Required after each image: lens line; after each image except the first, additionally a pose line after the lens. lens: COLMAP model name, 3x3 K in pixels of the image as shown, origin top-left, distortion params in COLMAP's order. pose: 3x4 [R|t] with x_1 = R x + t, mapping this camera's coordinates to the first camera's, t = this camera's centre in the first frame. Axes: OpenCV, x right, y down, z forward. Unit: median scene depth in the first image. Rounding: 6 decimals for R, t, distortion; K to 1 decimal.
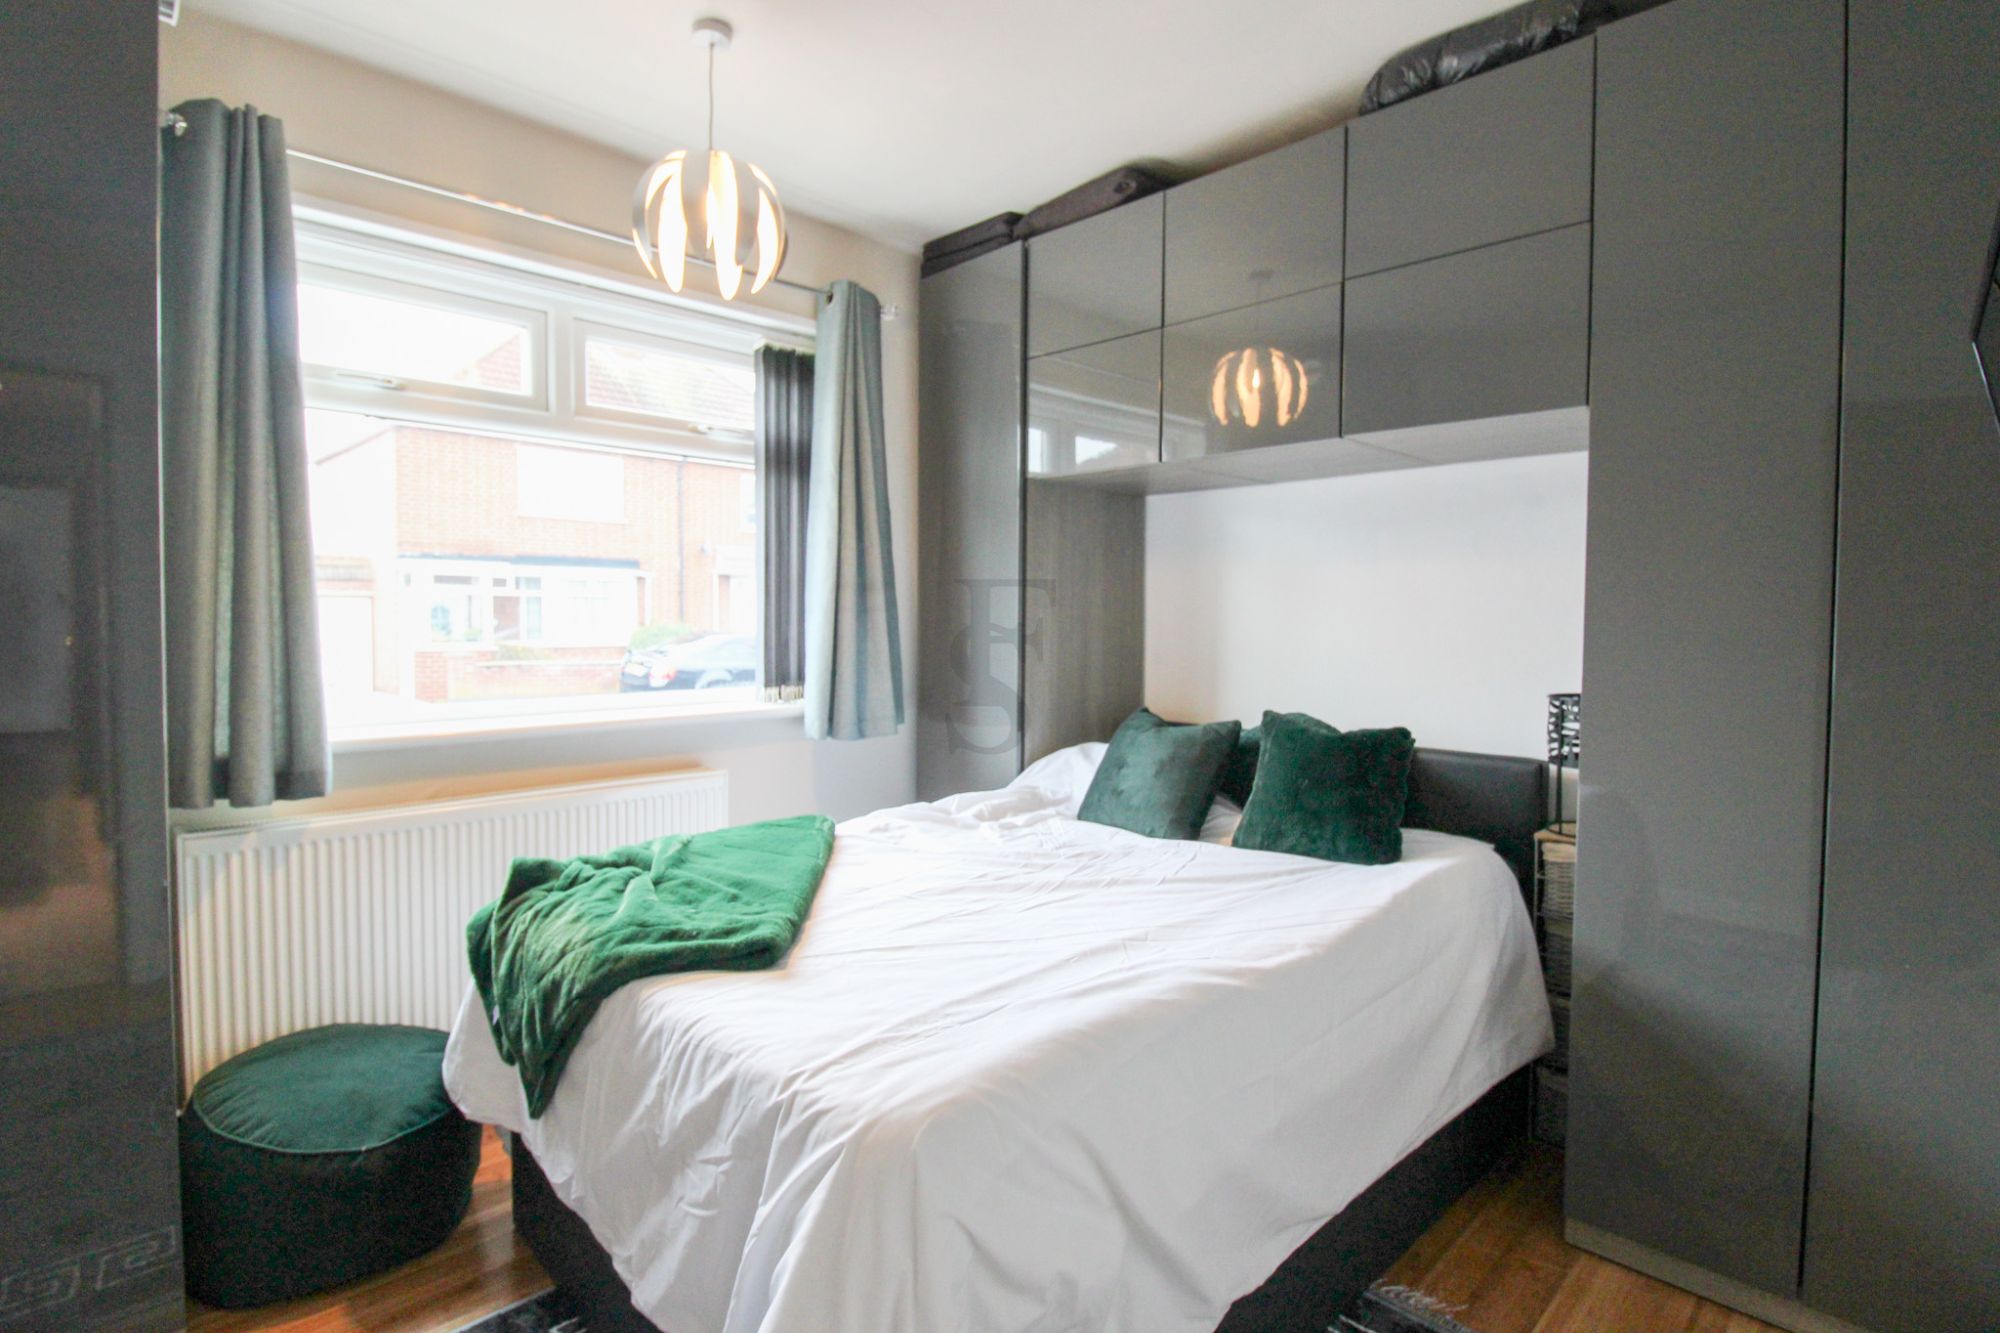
lens RADIAL K [[969.6, 0, 1012.9], [0, 969.6, 650.0], [0, 0, 1]] dist [-0.002411, -0.001016]
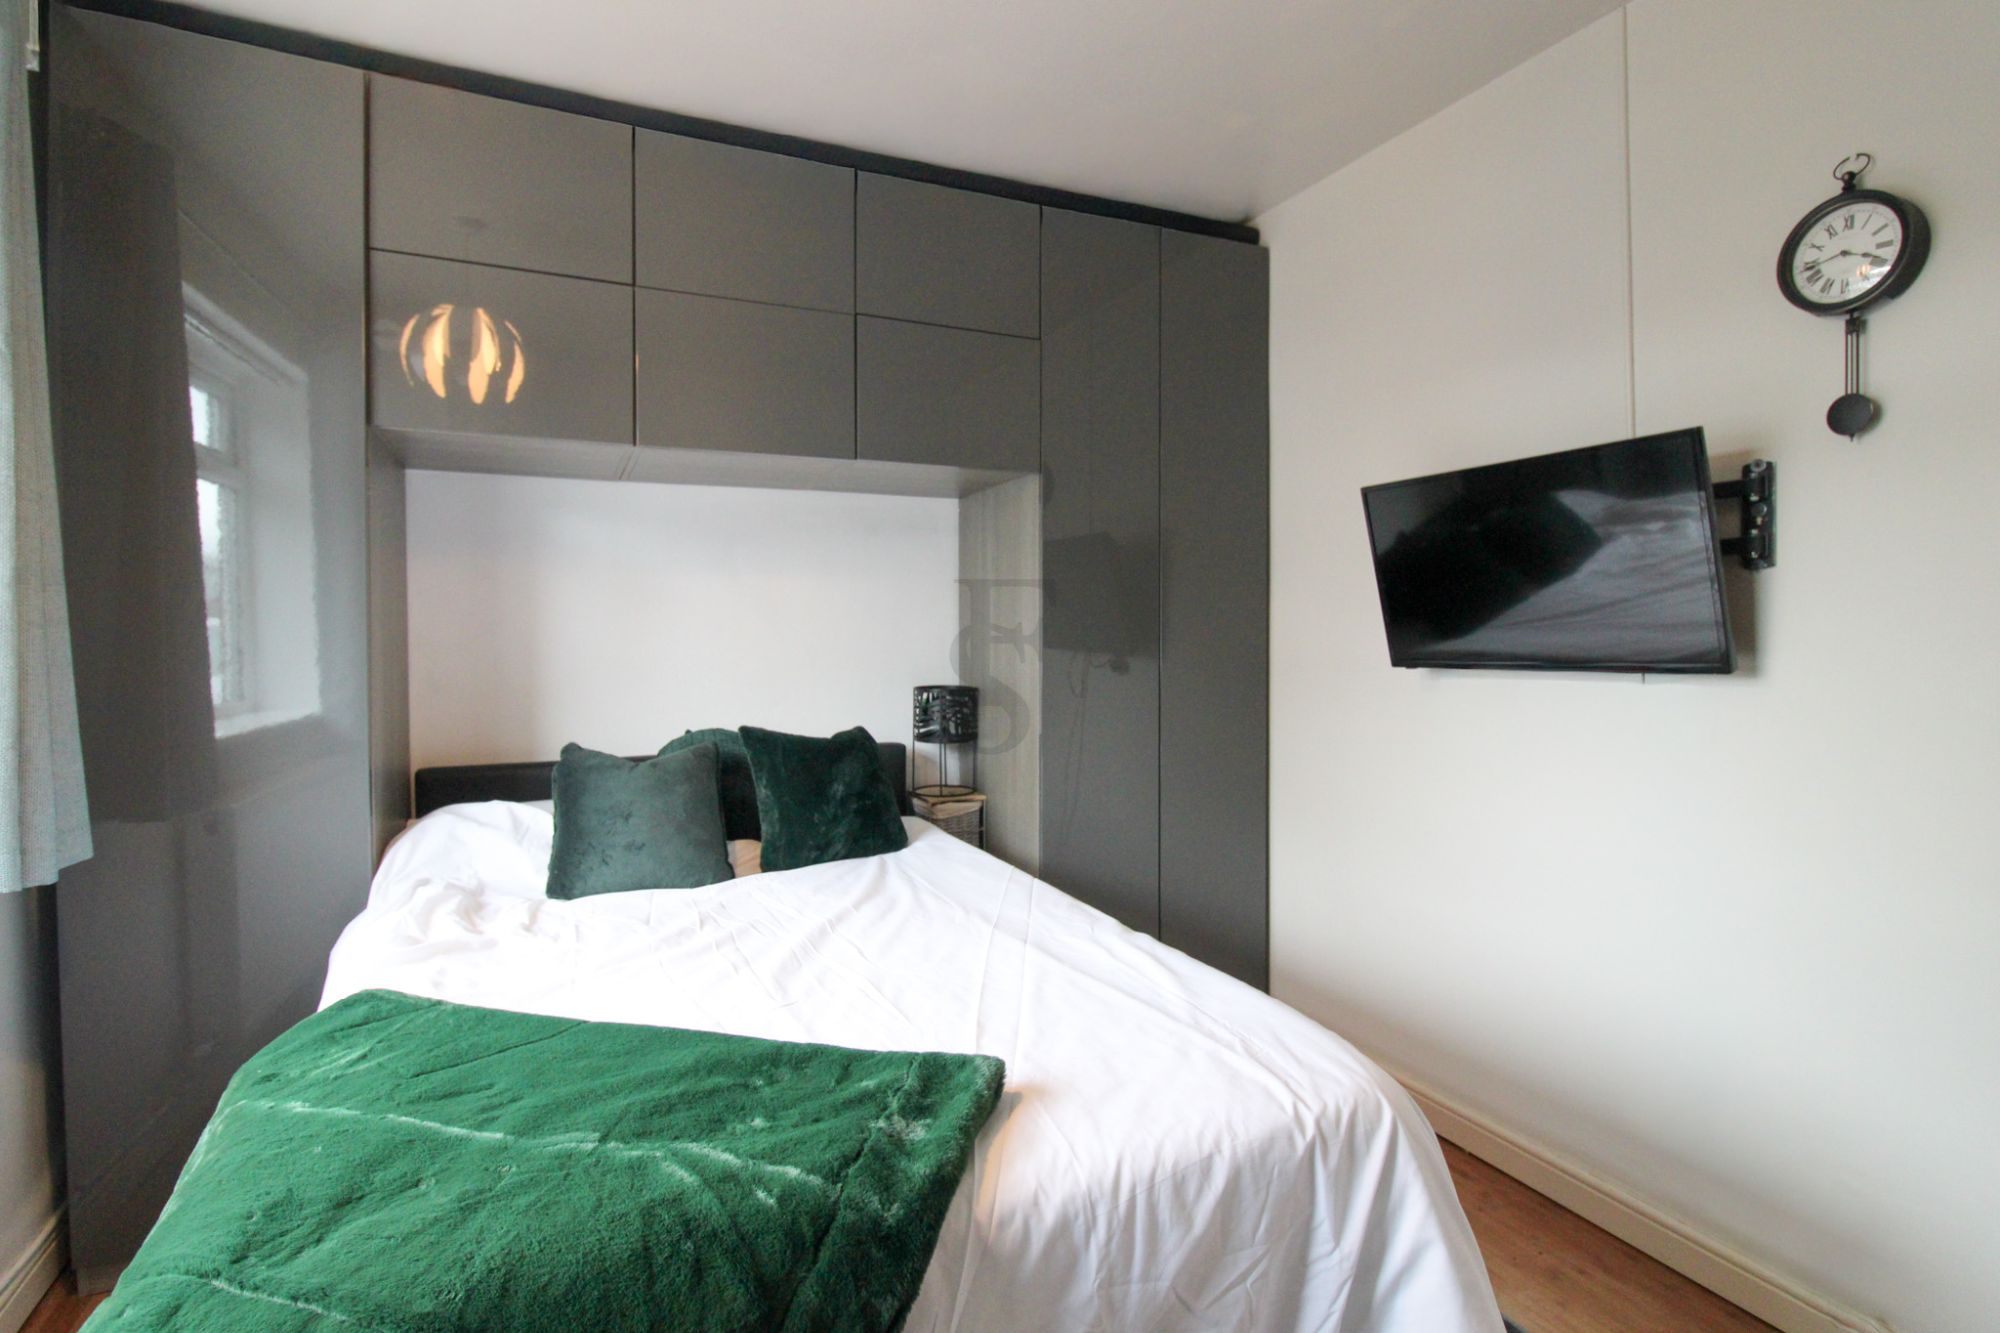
lens RADIAL K [[969.6, 0, 1012.9], [0, 969.6, 650.0], [0, 0, 1]] dist [-0.002411, -0.001016]
pose [[0.331693, -0.008083, 0.943353, -0.589407], [0.040366, 0.999169, -0.005632, 0.002585], [-0.942523, 0.039948, 0.331743, 0.474329]]
